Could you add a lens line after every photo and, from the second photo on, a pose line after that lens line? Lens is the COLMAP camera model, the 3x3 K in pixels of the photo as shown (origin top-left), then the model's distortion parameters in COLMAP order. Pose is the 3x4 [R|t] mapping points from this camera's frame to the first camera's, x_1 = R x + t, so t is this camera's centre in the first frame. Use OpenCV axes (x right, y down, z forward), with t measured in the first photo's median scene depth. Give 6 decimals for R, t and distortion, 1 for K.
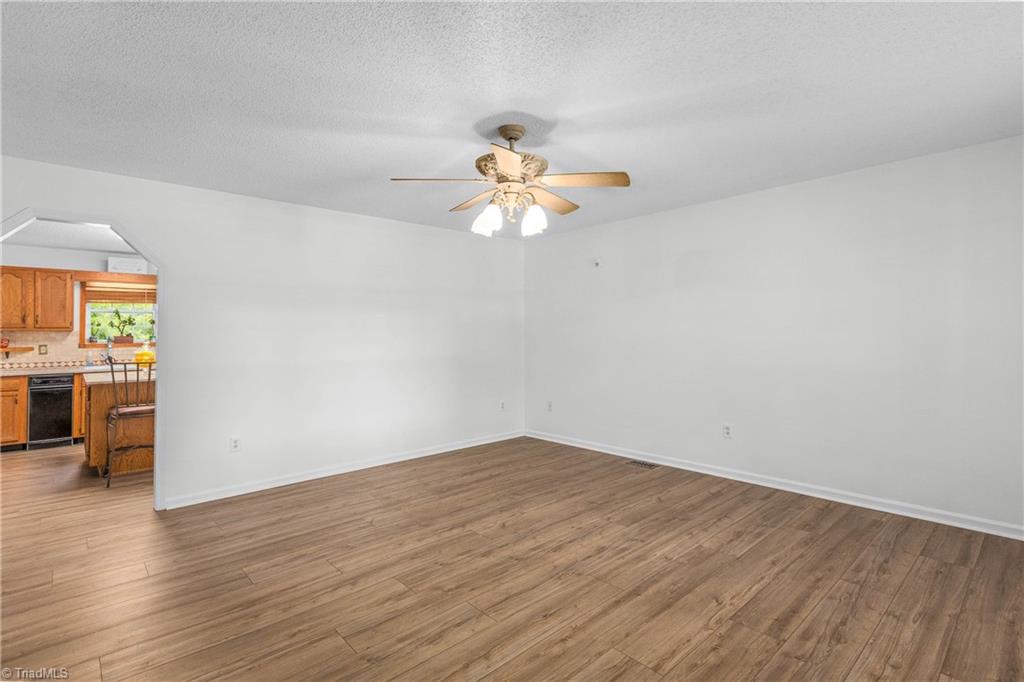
lens RADIAL K [[489.1, 0, 513.4], [0, 489.1, 322.2], [0, 0, 1]] dist [0.002907, 0.000230]
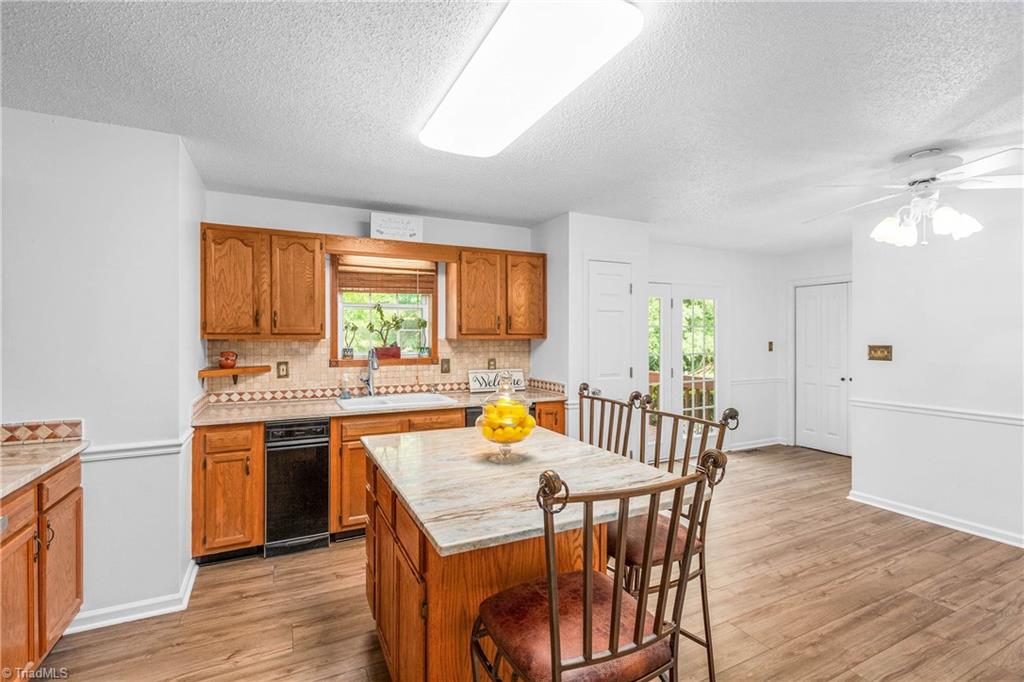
lens RADIAL K [[449.2, 0, 496.3], [0, 449.2, 336.6], [0, 0, 1]] dist [0.003530, 0.000192]
pose [[0.956322, 0.008144, -0.292203, -0.558275], [-0.000882, 0.999688, 0.024975, 0.001155], [0.292315, -0.023626, 0.956030, 0.561019]]
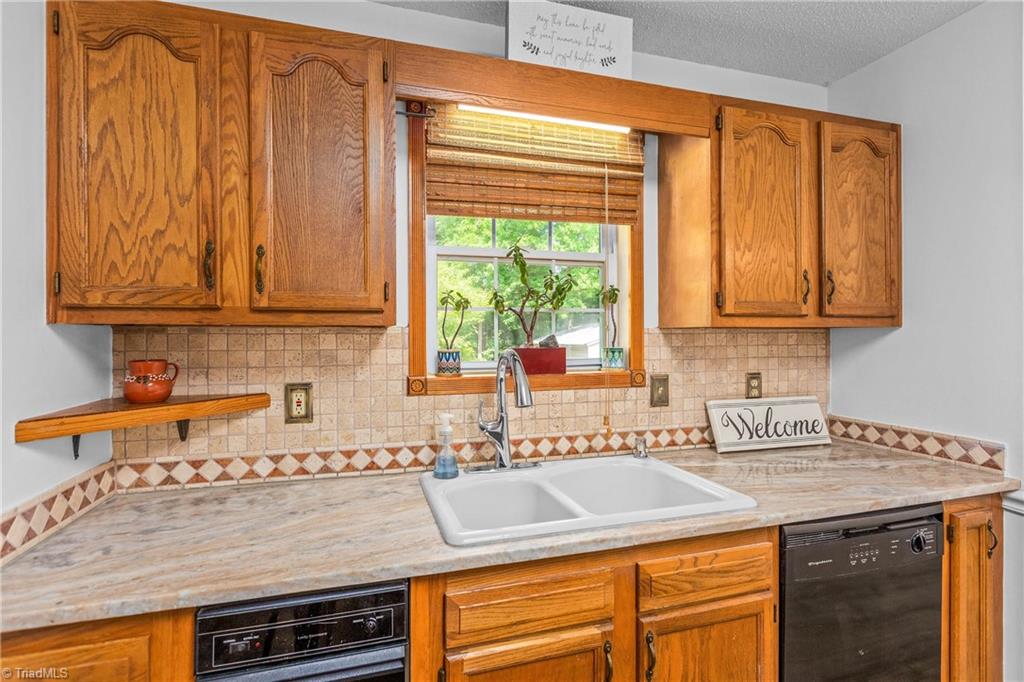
lens RADIAL K [[484.9, 0, 498.9], [0, 484.9, 335.3], [0, 0, 1]] dist [-0.002765, -0.000273]
pose [[0.892540, 0.004095, -0.450949, -0.774830], [0.007083, 0.999708, 0.023097, 0.017509], [0.450912, -0.023809, 0.892251, 0.845925]]
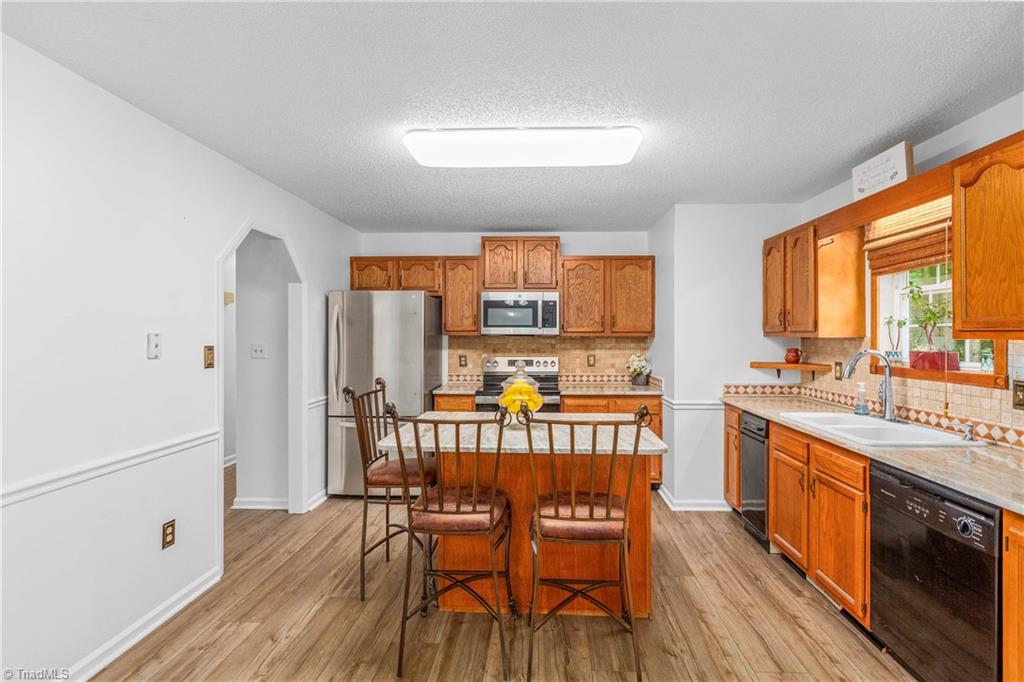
lens RADIAL K [[506.4, 0, 545.7], [0, 506.4, 335.7], [0, 0, 1]] dist [-0.002431, -0.000410]
pose [[-0.679757, 0.010101, -0.733368, -0.326471], [0.023036, 0.999706, -0.007583, 0.013390], [0.733076, -0.022048, -0.679790, 1.168879]]
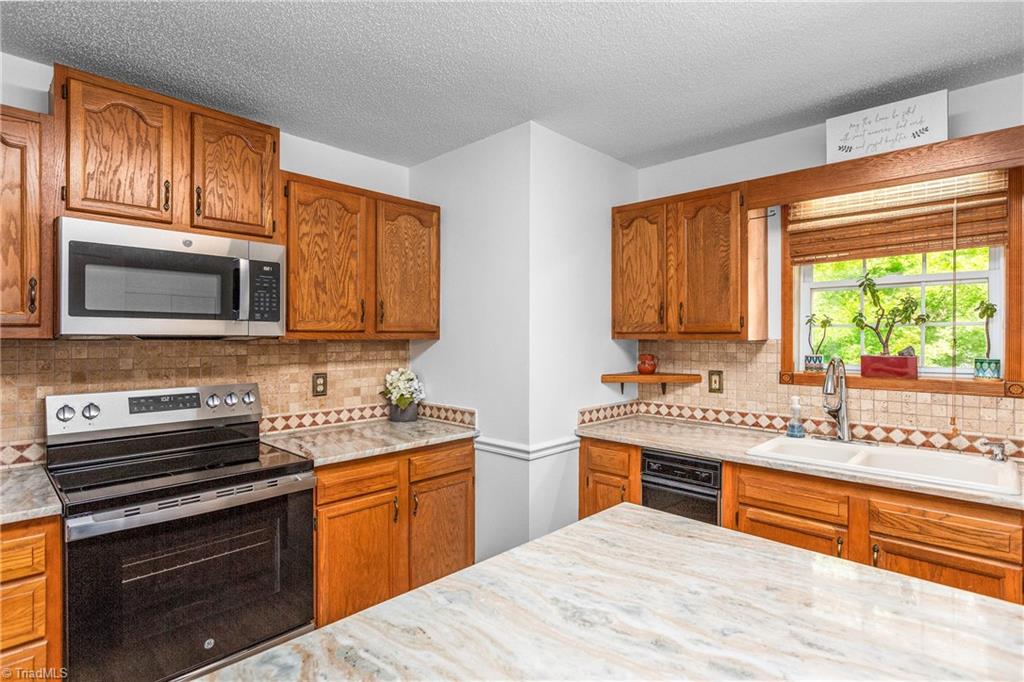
lens RADIAL K [[510.7, 0, 530.1], [0, 510.7, 337.9], [0, 0, 1]] dist [0.000237, -0.000445]
pose [[0.081656, 0.011302, -0.996596, -0.523882], [0.022216, 0.999667, 0.013157, 0.006862], [0.996413, -0.023214, 0.081378, 0.812593]]
